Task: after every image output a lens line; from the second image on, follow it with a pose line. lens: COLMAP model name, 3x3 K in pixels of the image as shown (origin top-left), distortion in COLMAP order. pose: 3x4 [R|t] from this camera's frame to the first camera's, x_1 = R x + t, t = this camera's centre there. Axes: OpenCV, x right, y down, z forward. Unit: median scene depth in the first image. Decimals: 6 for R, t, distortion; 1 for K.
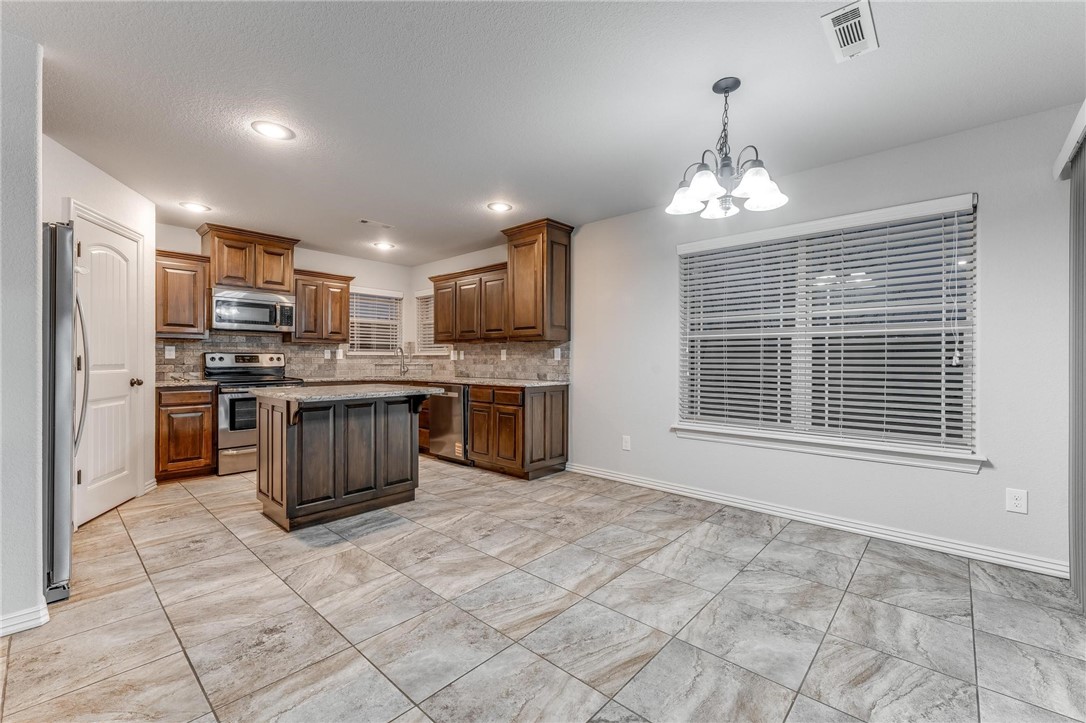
lens RADIAL K [[453.9, 0, 545.6], [0, 453.9, 360.1], [0, 0, 1]] dist [0.000348, -0.000066]
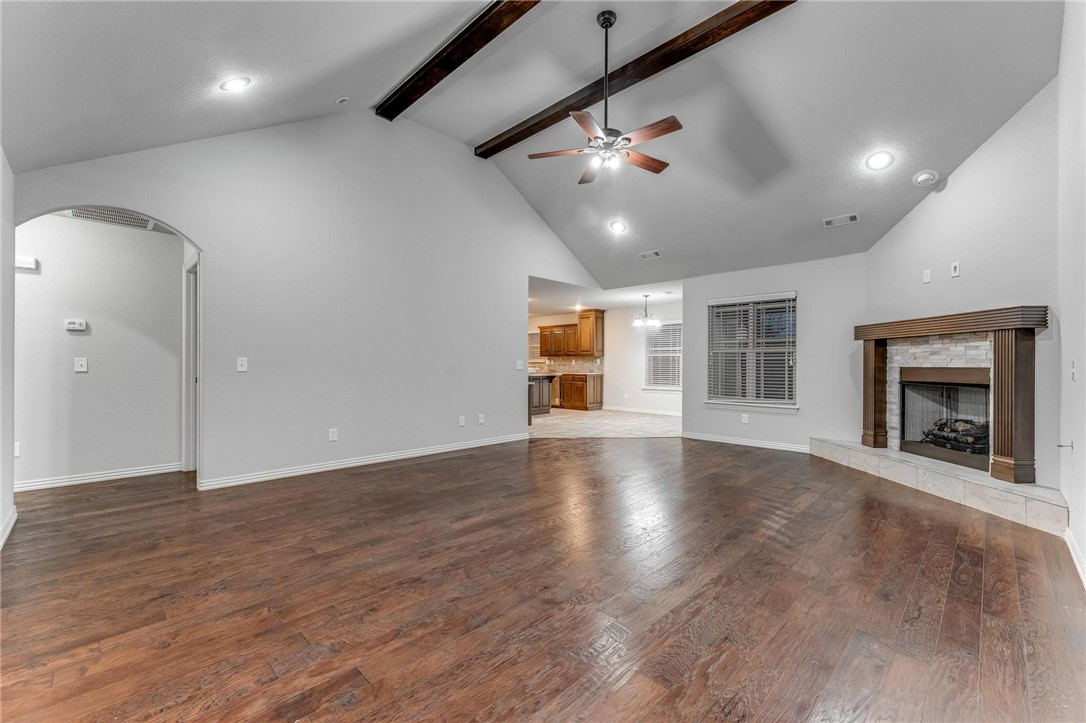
lens RADIAL K [[445.2, 0, 543.0], [0, 445.2, 361.5], [0, 0, 1]] dist [-0.000260, 0.000014]
pose [[0.998768, -0.001413, -0.049608, -0.162441], [0.001092, 0.999978, -0.006490, 0.001649], [0.049616, 0.006428, 0.998748, -1.492410]]
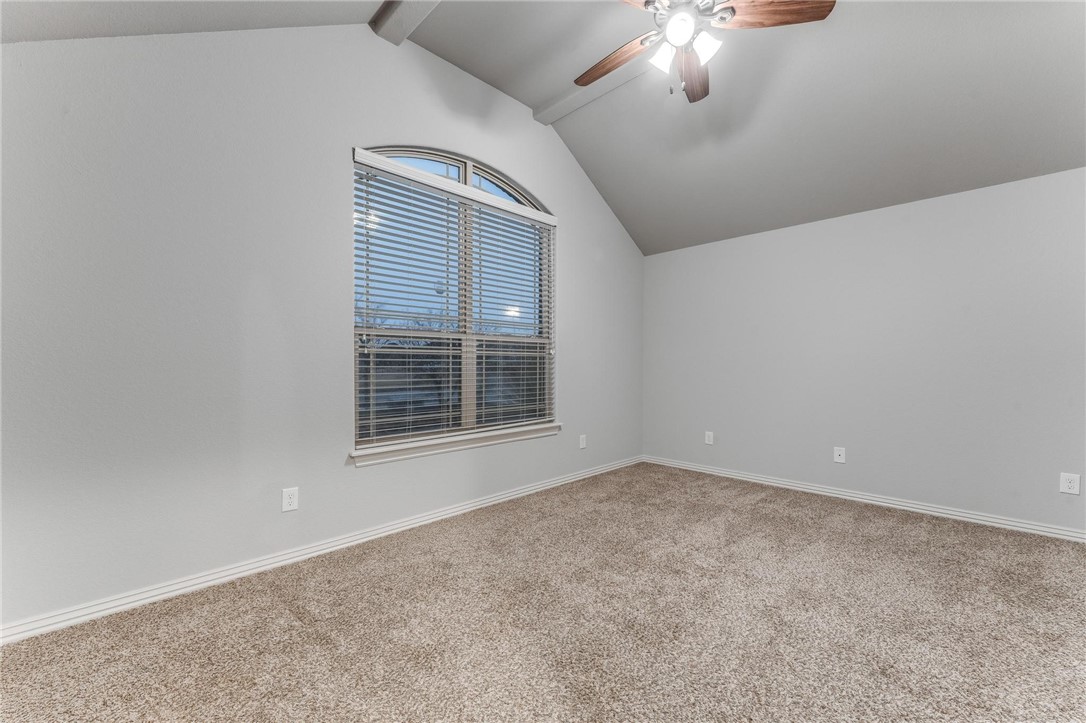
lens RADIAL K [[435.4, 0, 543.0], [0, 435.4, 361.5], [0, 0, 1]] dist [0.000223, 0.000007]
pose [[0.055844, 0.004582, 0.998429, -0.489036], [0.004252, 0.999979, -0.004827, -0.022252], [-0.998430, 0.004515, 0.055824, 0.559928]]
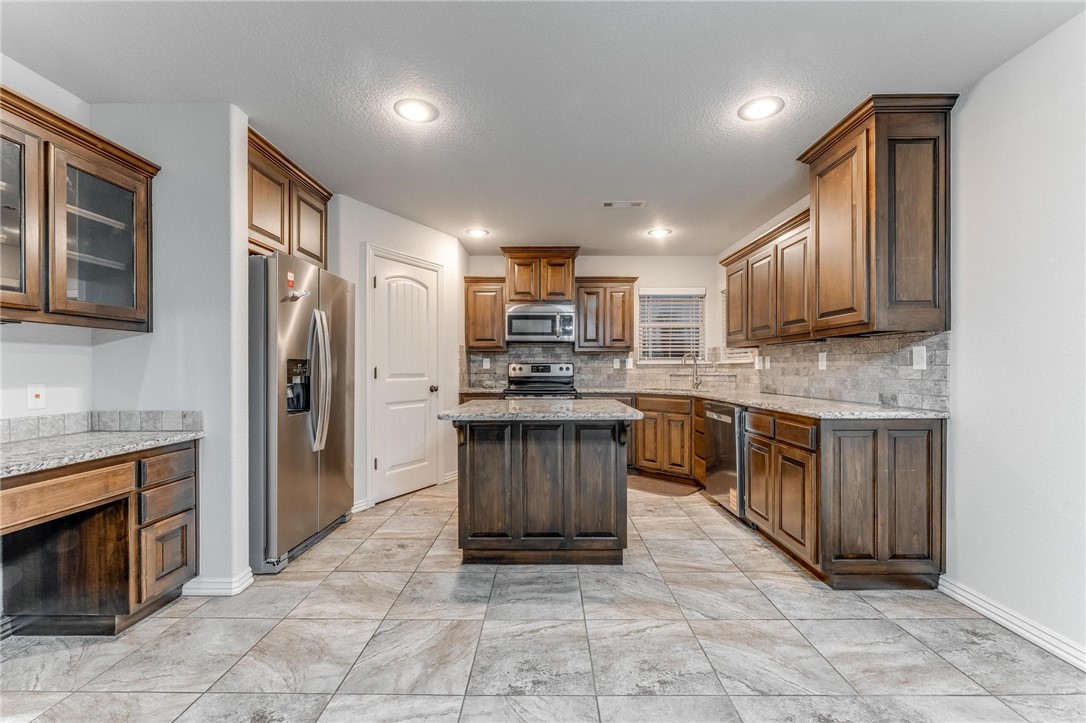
lens RADIAL K [[435.1, 0, 544.2], [0, 435.1, 368.2], [0, 0, 1]] dist [0.000617, -0.000164]
pose [[0.665145, -0.004666, -0.746699, 0.120496], [0.001860, 0.999988, -0.004593, 0.000639], [0.746712, 0.001666, 0.665146, 0.377813]]
